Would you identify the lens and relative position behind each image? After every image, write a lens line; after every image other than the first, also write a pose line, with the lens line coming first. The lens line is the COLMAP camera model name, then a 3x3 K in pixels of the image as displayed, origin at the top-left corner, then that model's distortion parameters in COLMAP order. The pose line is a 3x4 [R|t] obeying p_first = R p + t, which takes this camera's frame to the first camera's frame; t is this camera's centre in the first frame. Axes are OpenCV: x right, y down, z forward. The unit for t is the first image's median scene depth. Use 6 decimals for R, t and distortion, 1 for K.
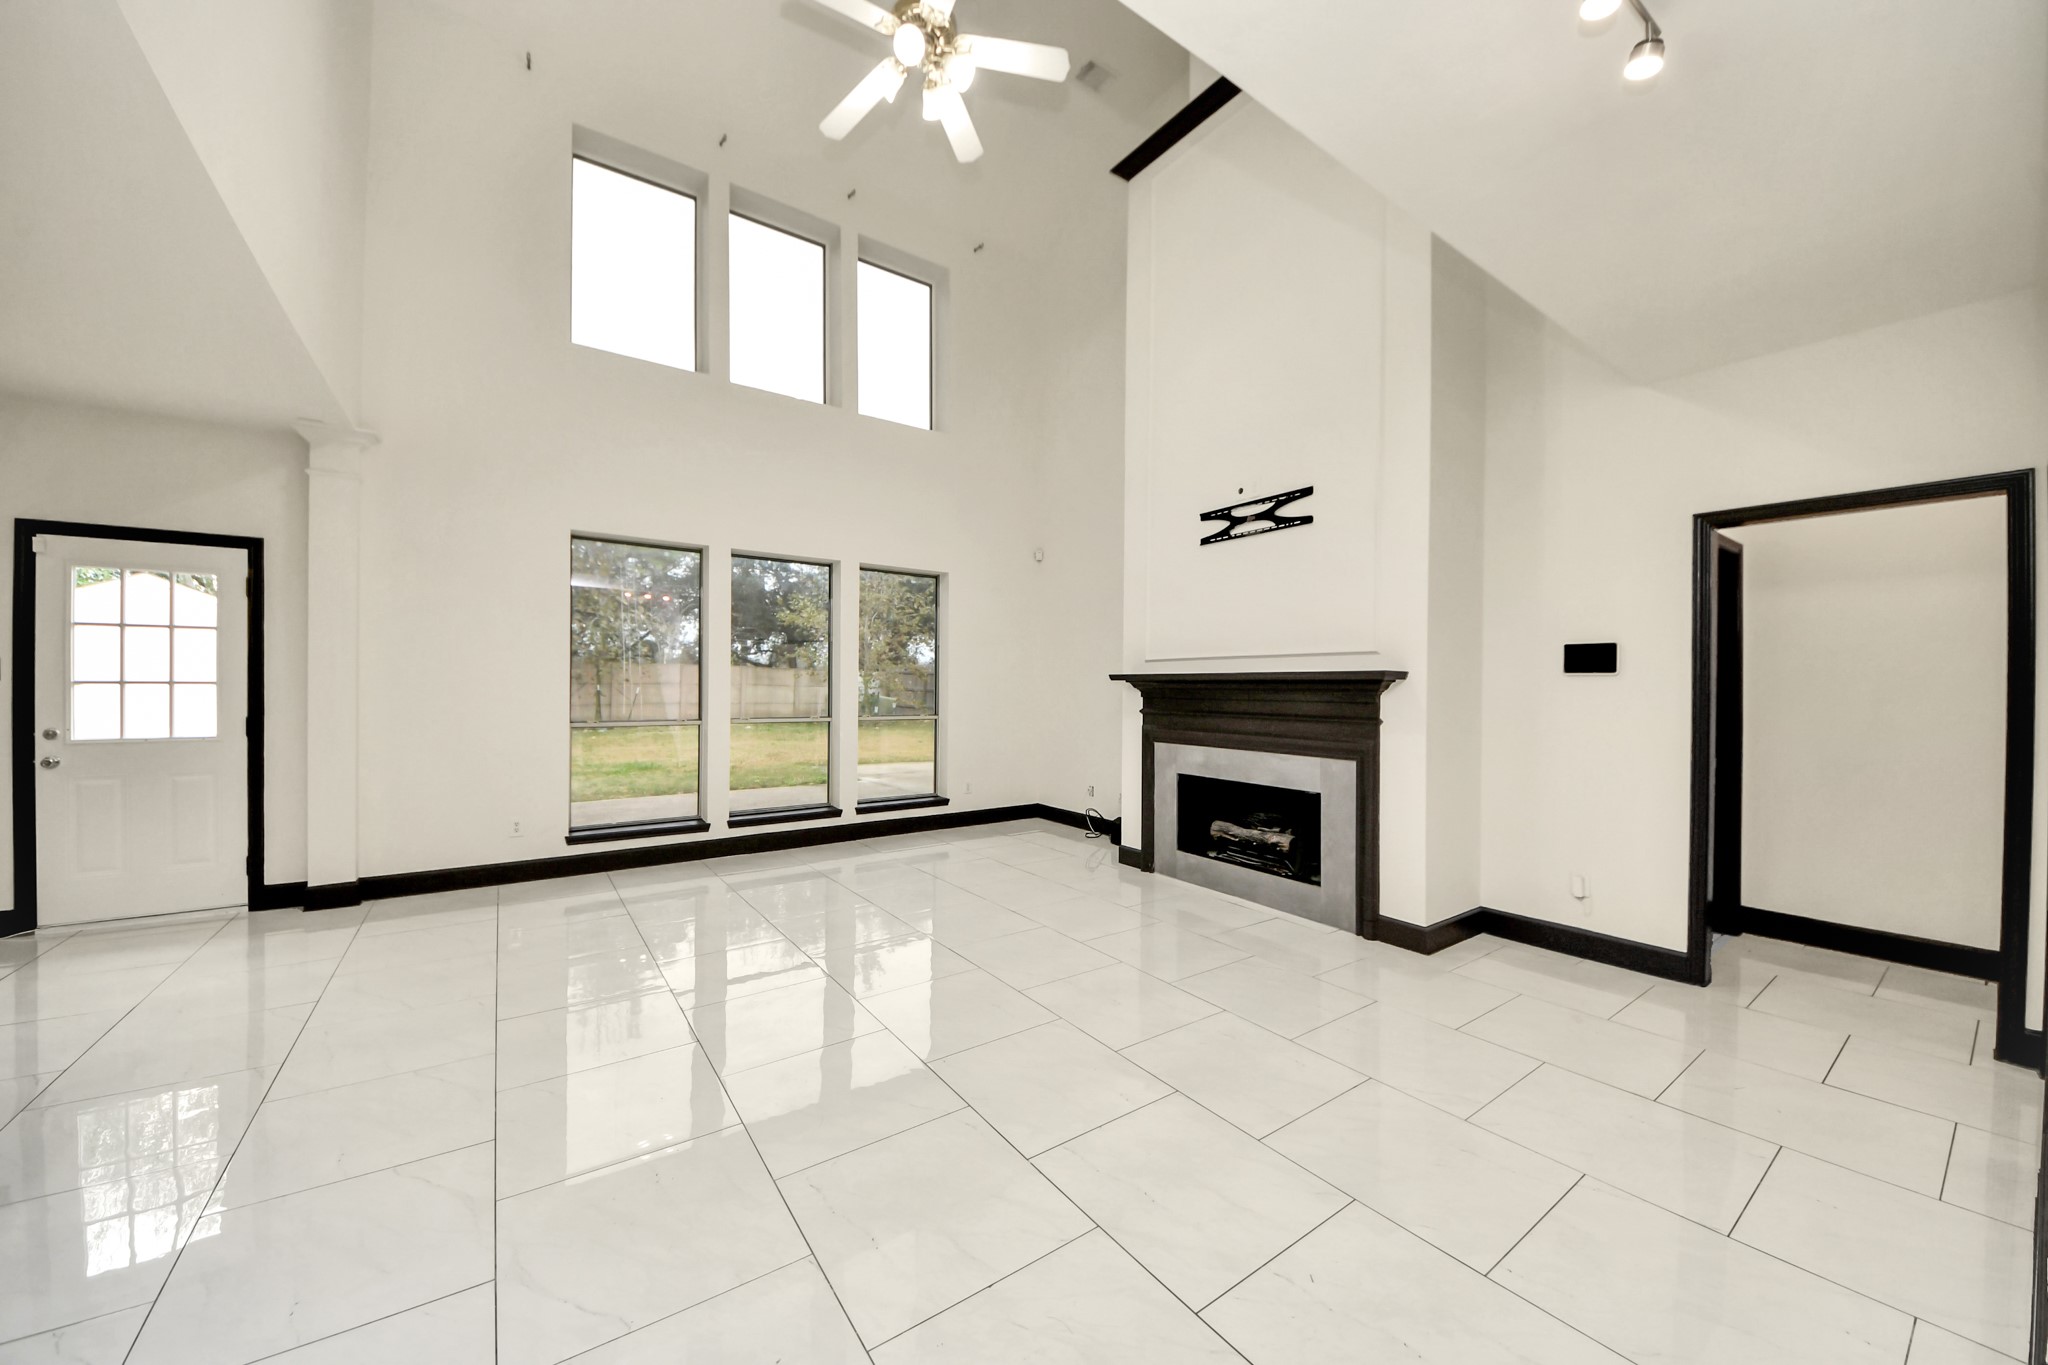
lens RADIAL K [[724.3, 0, 1041.2], [0, 724.3, 695.5], [0, 0, 1]] dist [0.000787, -0.007412]
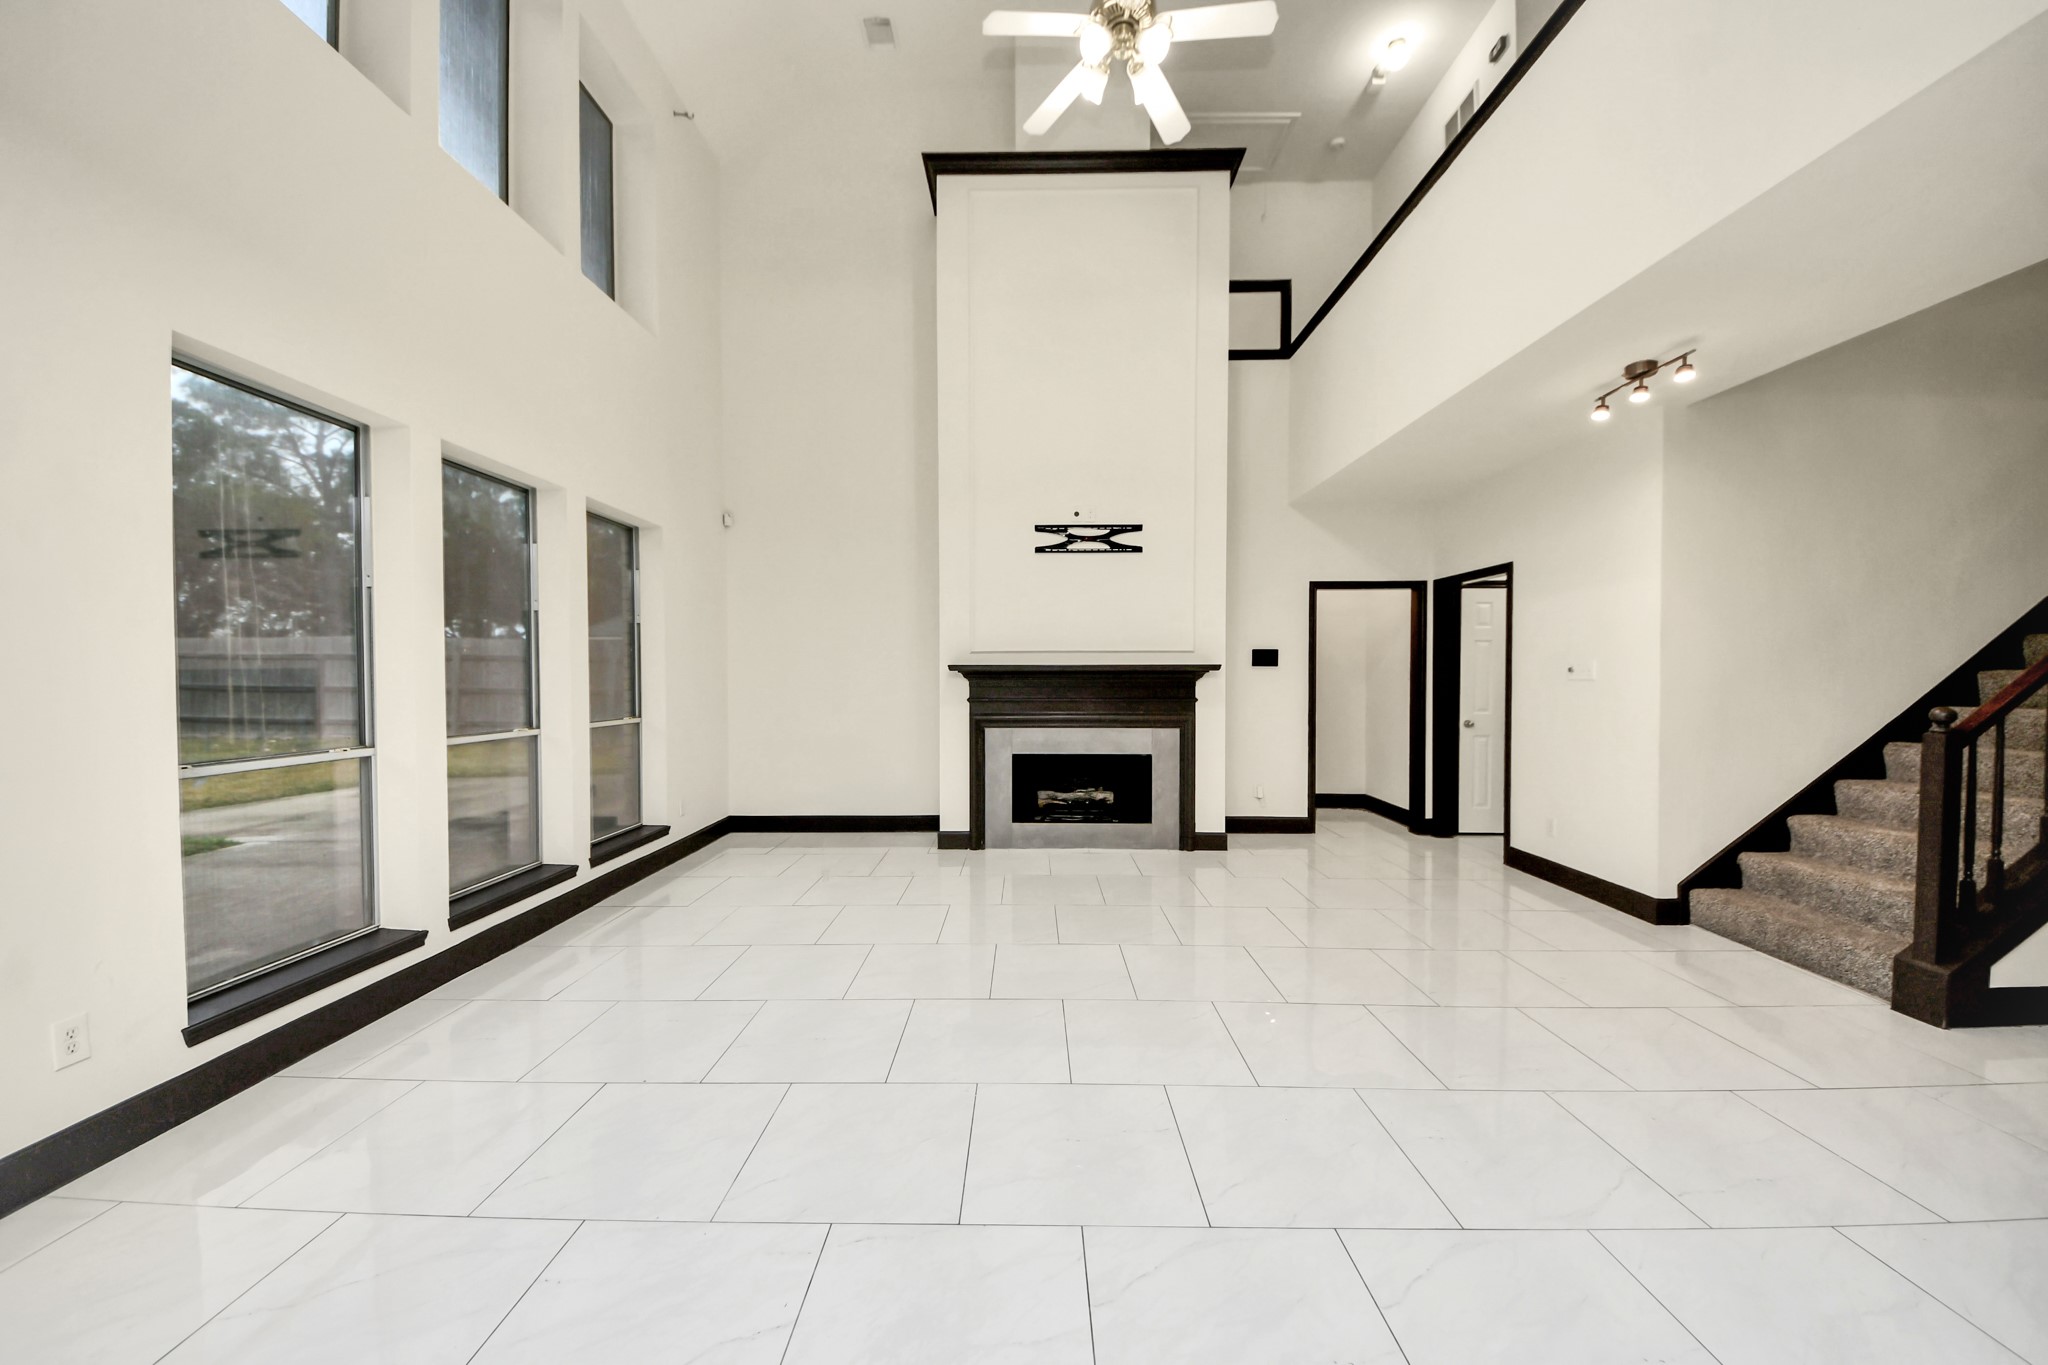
lens RADIAL K [[761.1, 0, 1032.0], [0, 761.1, 691.1], [0, 0, 1]] dist [-0.000484, -0.000048]
pose [[0.582359, -0.026525, 0.812499, -0.822601], [0.013875, 0.999646, 0.022690, -0.017054], [-0.812813, -0.001941, 0.582521, 0.325236]]
